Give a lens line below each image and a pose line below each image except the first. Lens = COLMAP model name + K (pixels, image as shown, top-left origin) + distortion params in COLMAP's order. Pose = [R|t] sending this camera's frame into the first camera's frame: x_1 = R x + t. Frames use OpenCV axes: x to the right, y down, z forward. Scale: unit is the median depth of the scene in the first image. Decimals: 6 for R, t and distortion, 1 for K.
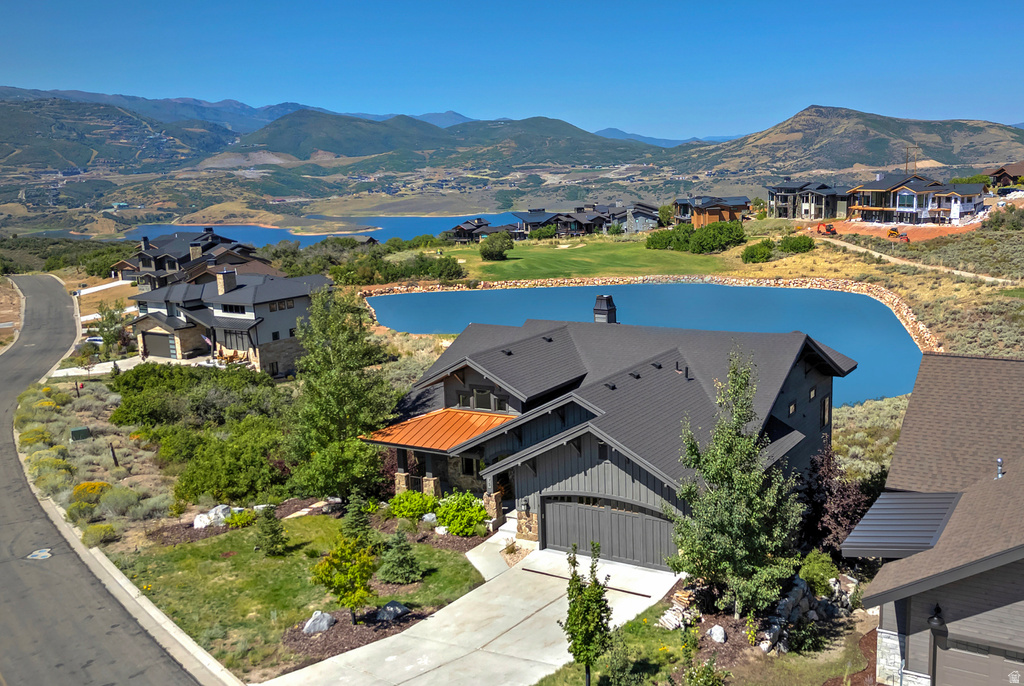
lens RADIAL K [[1004.8, 0, 596.4], [0, 1004.8, 351.3], [0, 0, 1]] dist [0.035869, 0.000000]
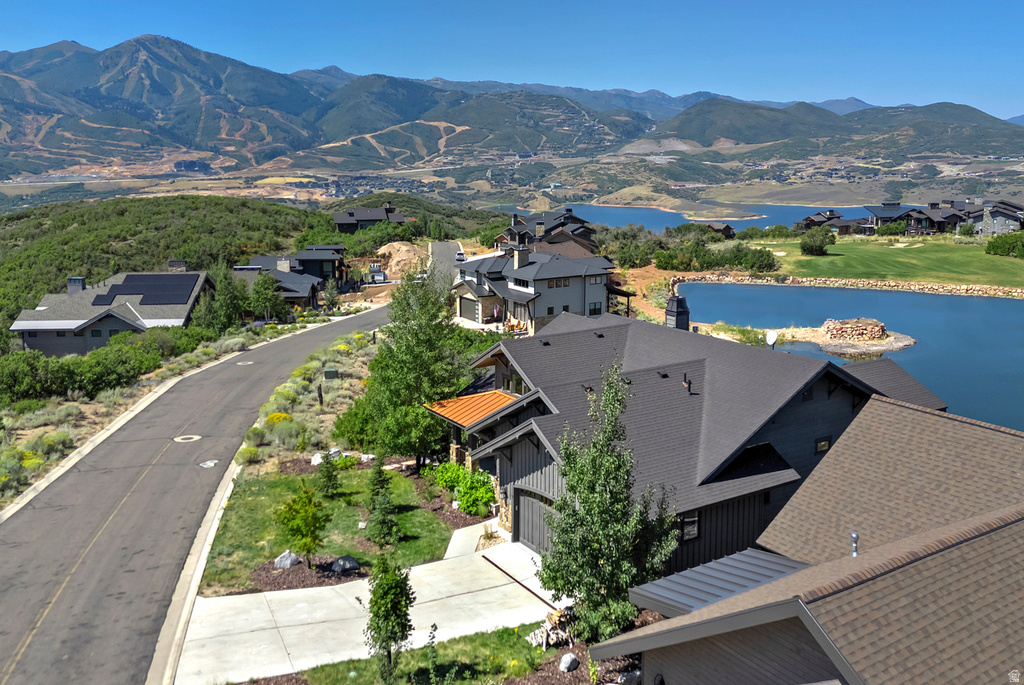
lens RADIAL K [[1004.8, 0, 487.2], [0, 1004.8, 303.5], [0, 0, 1]] dist [0.035869, 0.000000]
pose [[0.862684, 0.093247, -0.497072, 0.099738], [-0.109453, 0.993986, -0.003494, -0.007828], [0.493757, 0.057420, 0.867702, 0.026704]]
